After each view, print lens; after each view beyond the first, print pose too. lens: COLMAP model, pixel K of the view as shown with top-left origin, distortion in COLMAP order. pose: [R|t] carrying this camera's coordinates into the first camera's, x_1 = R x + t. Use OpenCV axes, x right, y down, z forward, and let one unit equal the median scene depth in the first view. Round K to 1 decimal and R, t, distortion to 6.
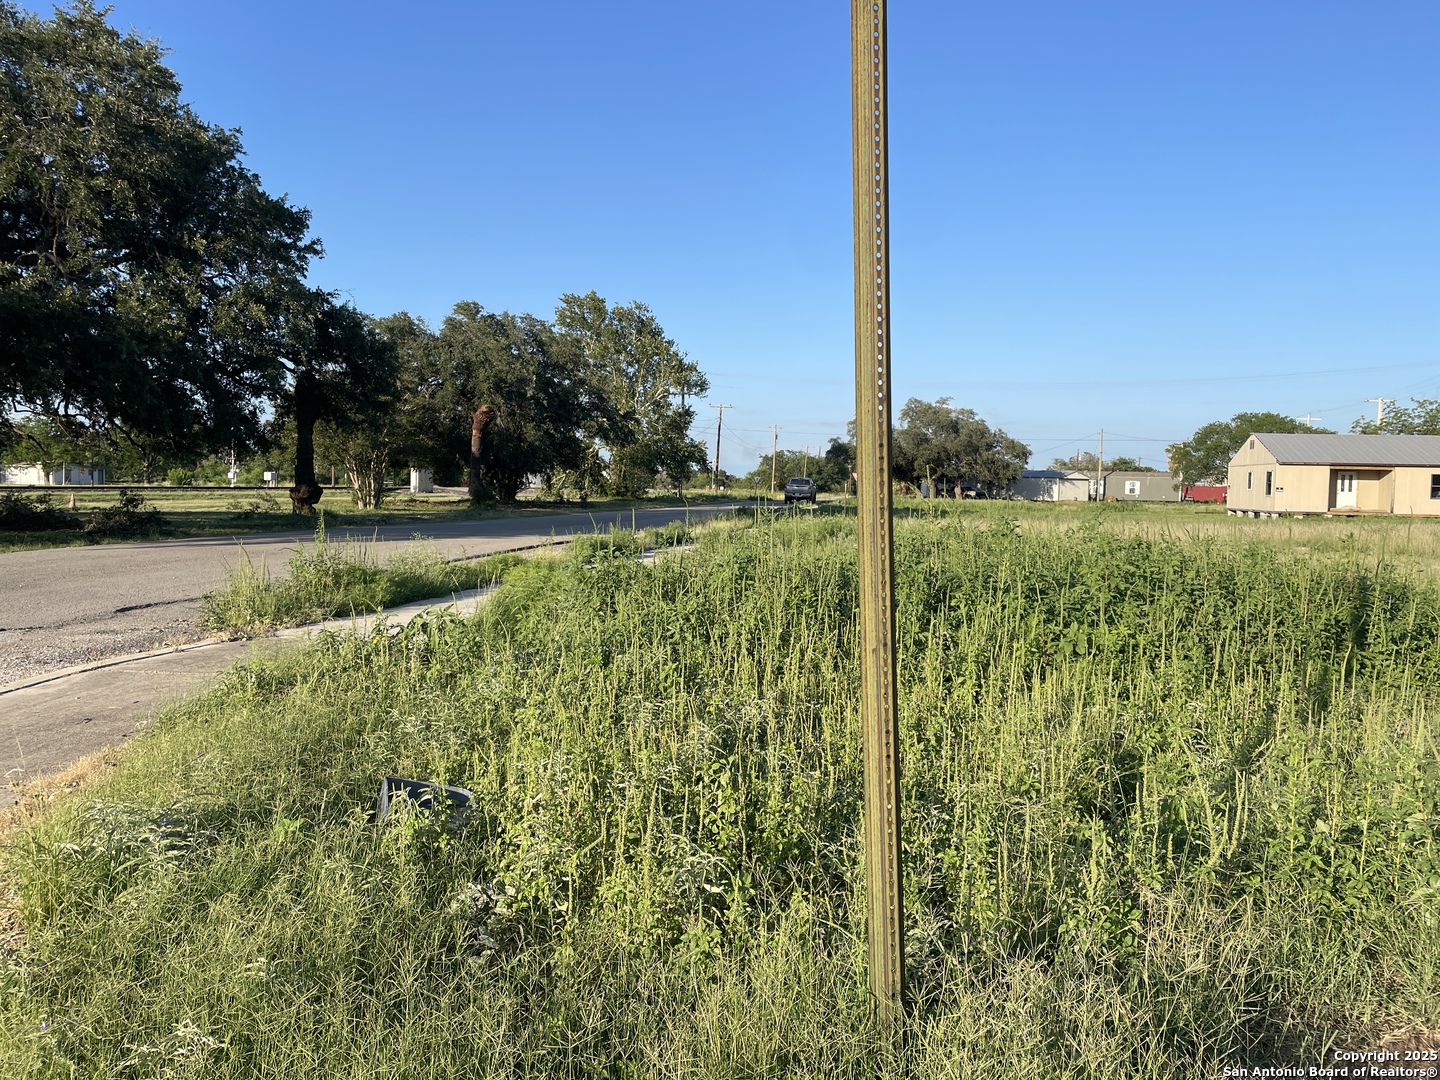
lens RADIAL K [[1080.3, 0, 715.1], [0, 1080.3, 535.6], [0, 0, 1]] dist [0.098120, -0.132004]
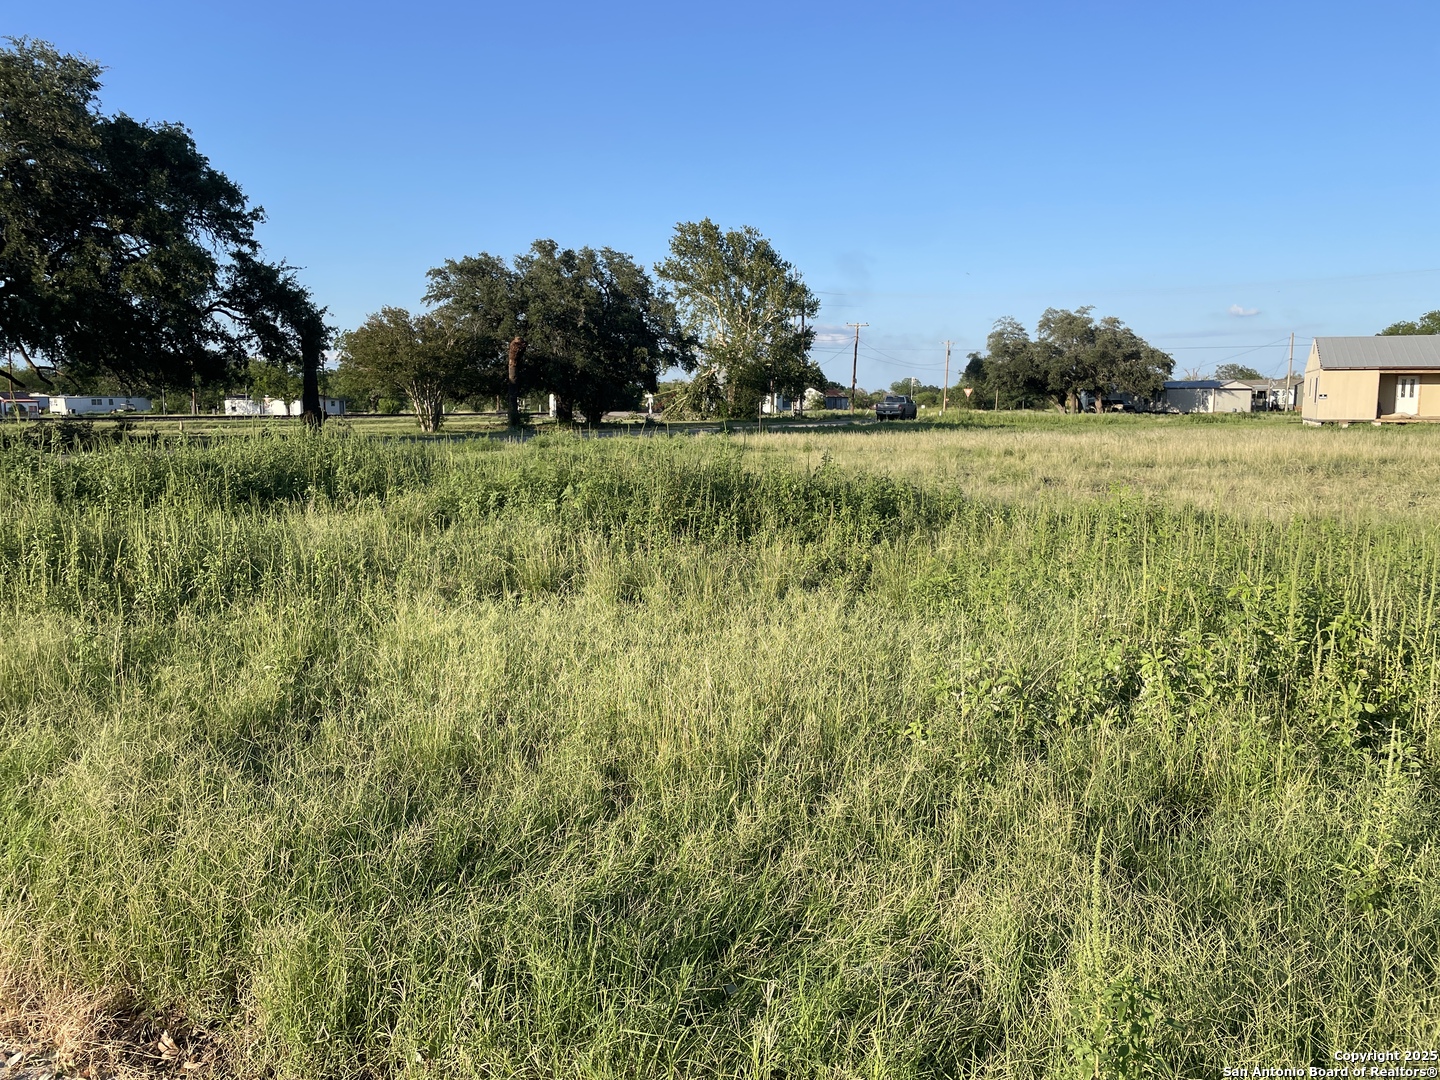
lens RADIAL K [[1080.3, 0, 715.1], [0, 1080.3, 535.6], [0, 0, 1]] dist [0.098120, -0.132004]
pose [[0.972205, 0.008782, -0.233967, 0.138519], [0.008132, 0.997427, 0.071226, 0.003535], [0.233991, -0.071149, 0.969632, -0.029950]]
